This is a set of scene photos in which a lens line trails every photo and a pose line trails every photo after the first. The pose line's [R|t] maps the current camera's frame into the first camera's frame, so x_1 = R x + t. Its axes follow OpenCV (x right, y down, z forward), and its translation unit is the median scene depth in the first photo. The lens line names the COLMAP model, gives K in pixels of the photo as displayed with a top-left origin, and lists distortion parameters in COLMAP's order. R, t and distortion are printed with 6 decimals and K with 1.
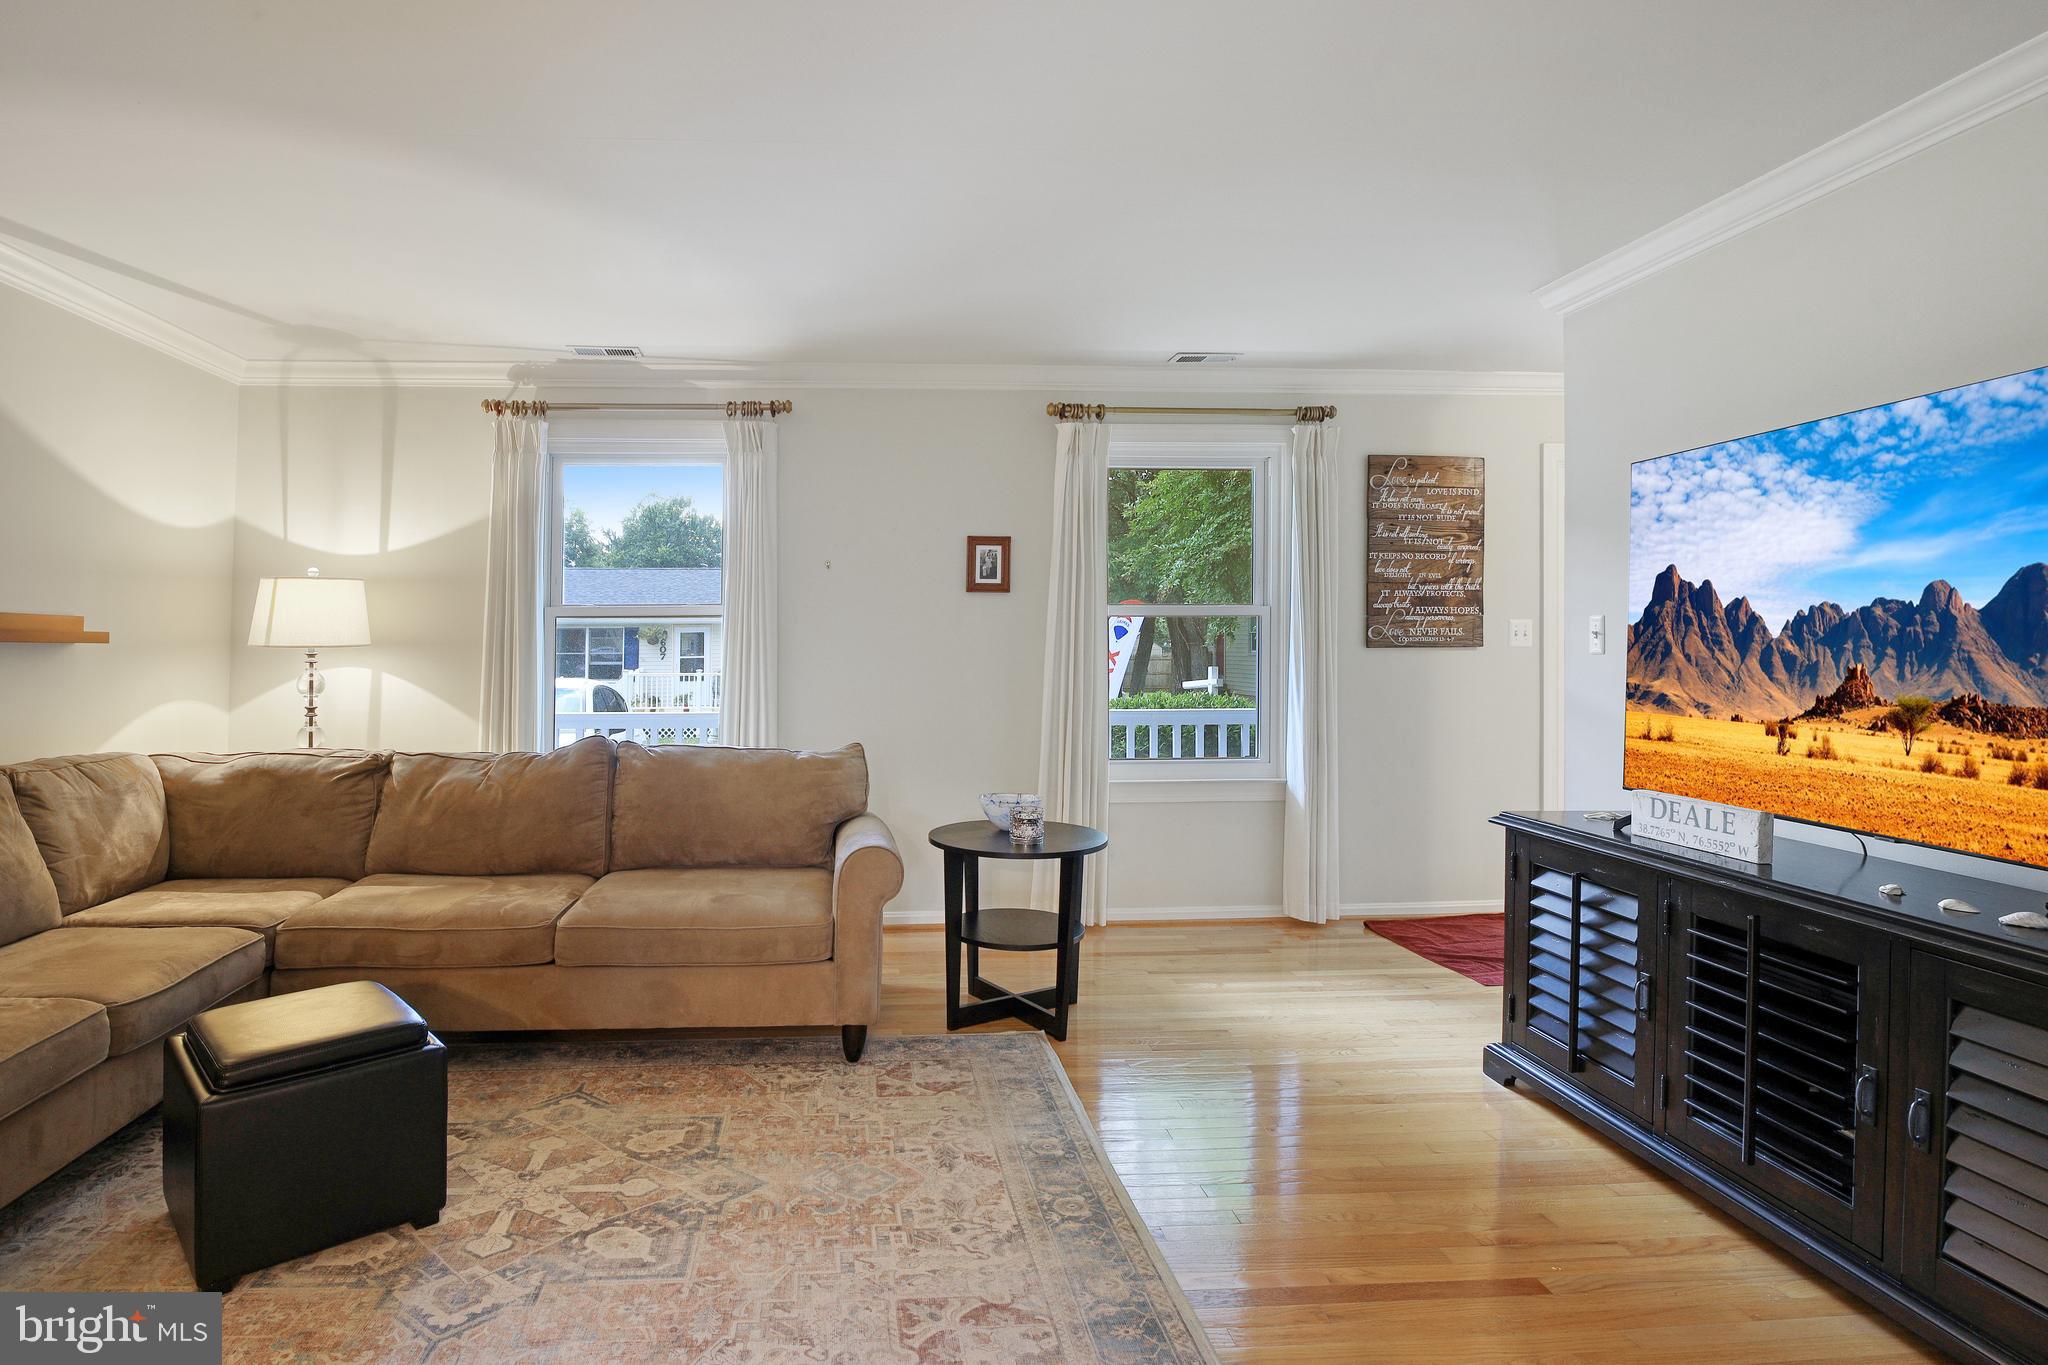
lens RADIAL K [[1091.9, 0, 915.5], [0, 1091.9, 611.3], [0, 0, 1]] dist [-0.033491, -0.000686]
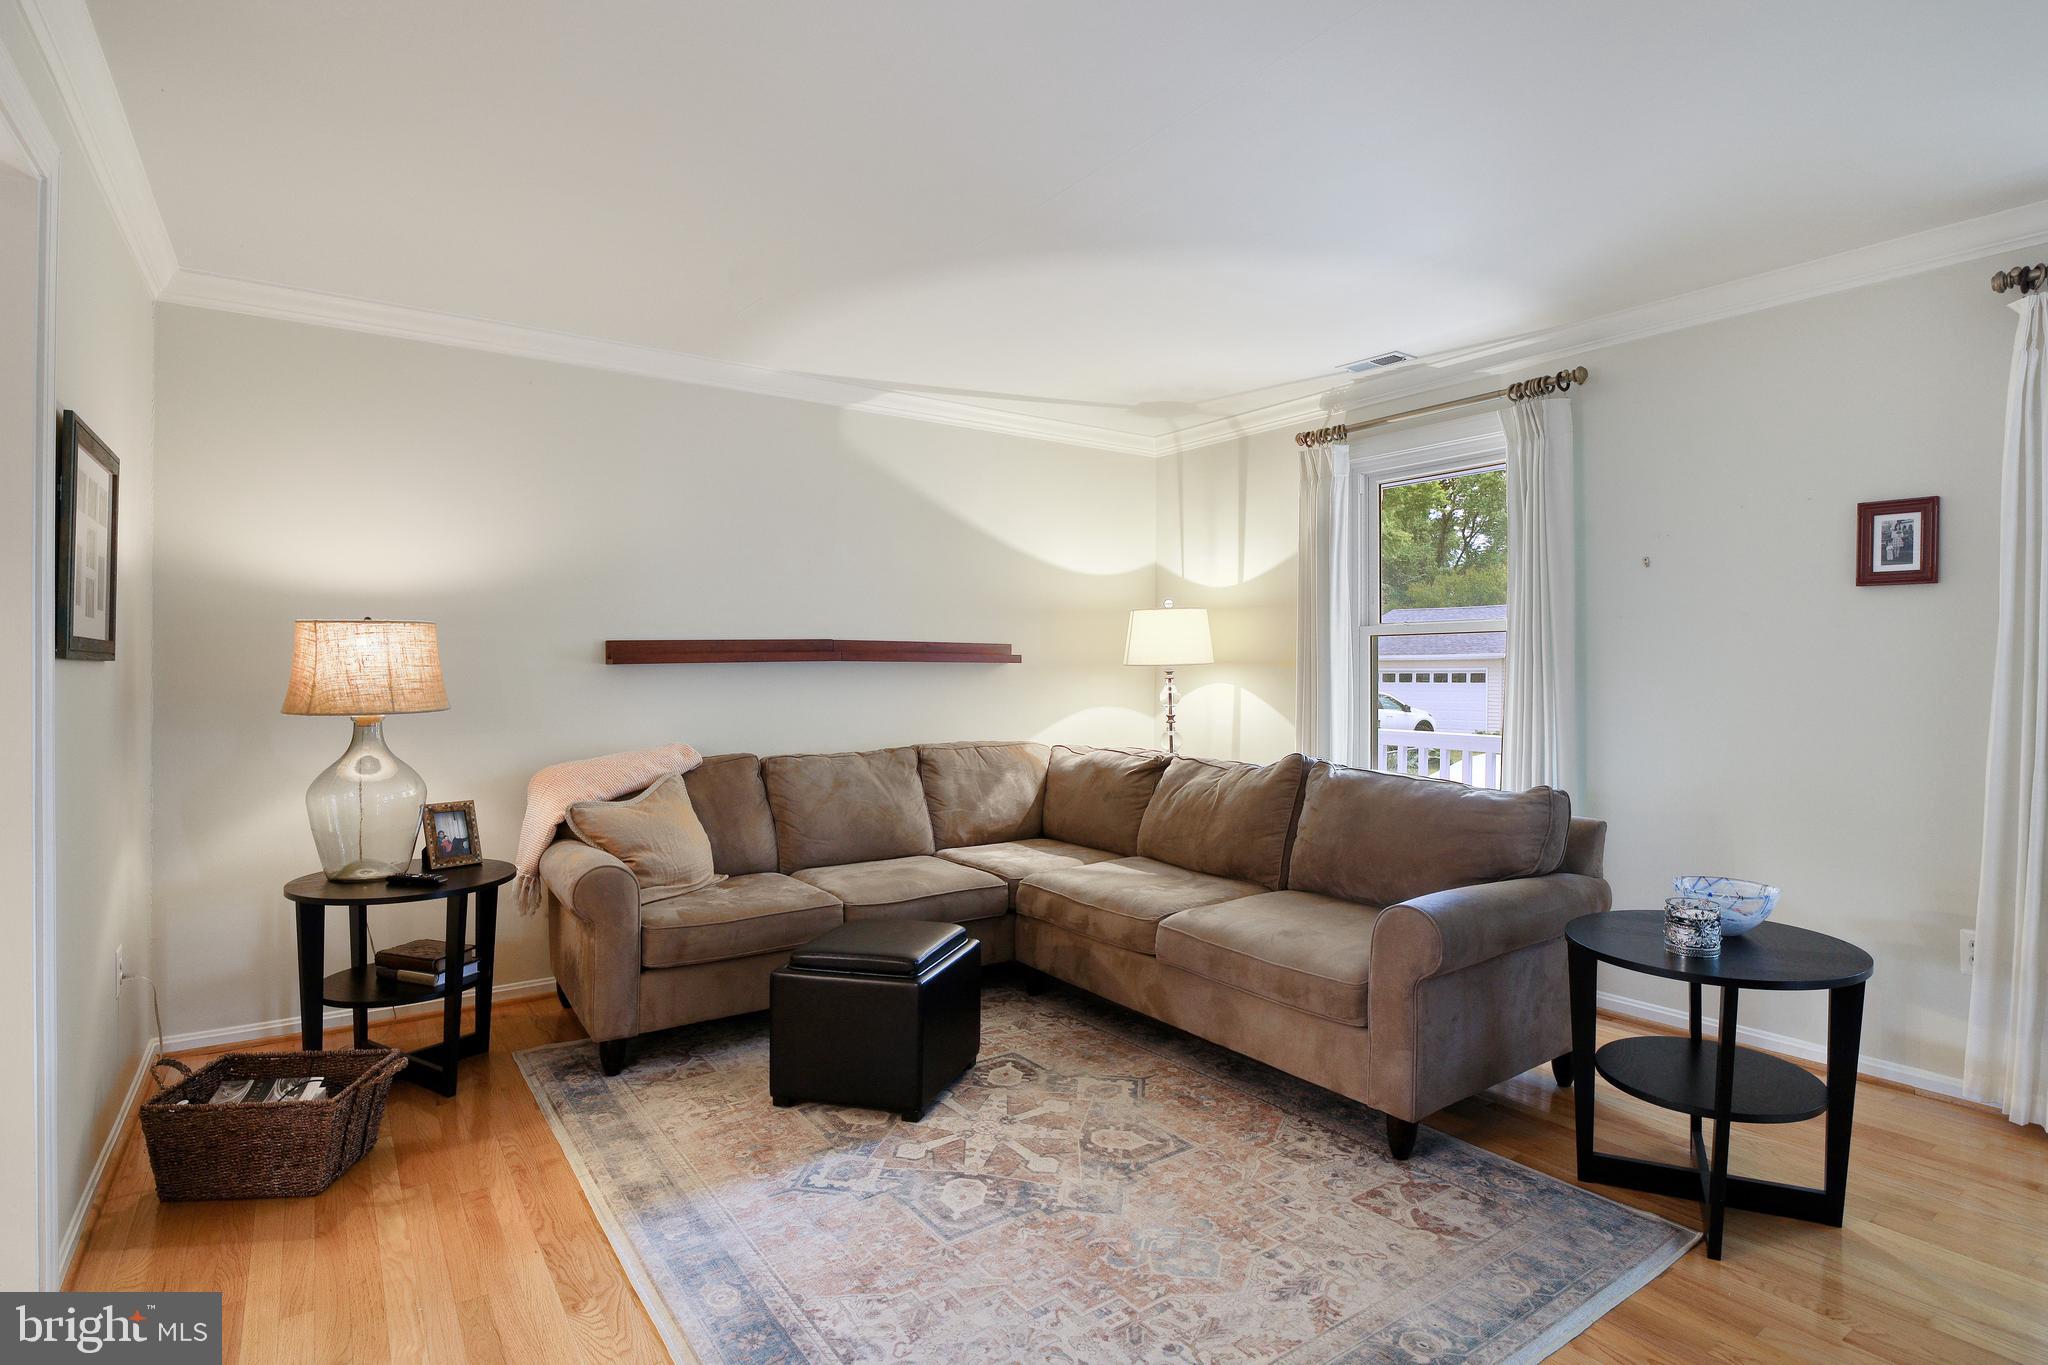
lens RADIAL K [[1051.6, 0, 1060.5], [0, 1051.6, 644.5], [0, 0, 1]] dist [-0.002598, -0.019807]
pose [[0.534201, -0.015364, -0.845218, 0.435999], [0.025296, 0.999678, -0.002183, 0.010106], [0.844979, -0.020214, 0.534417, 0.310454]]
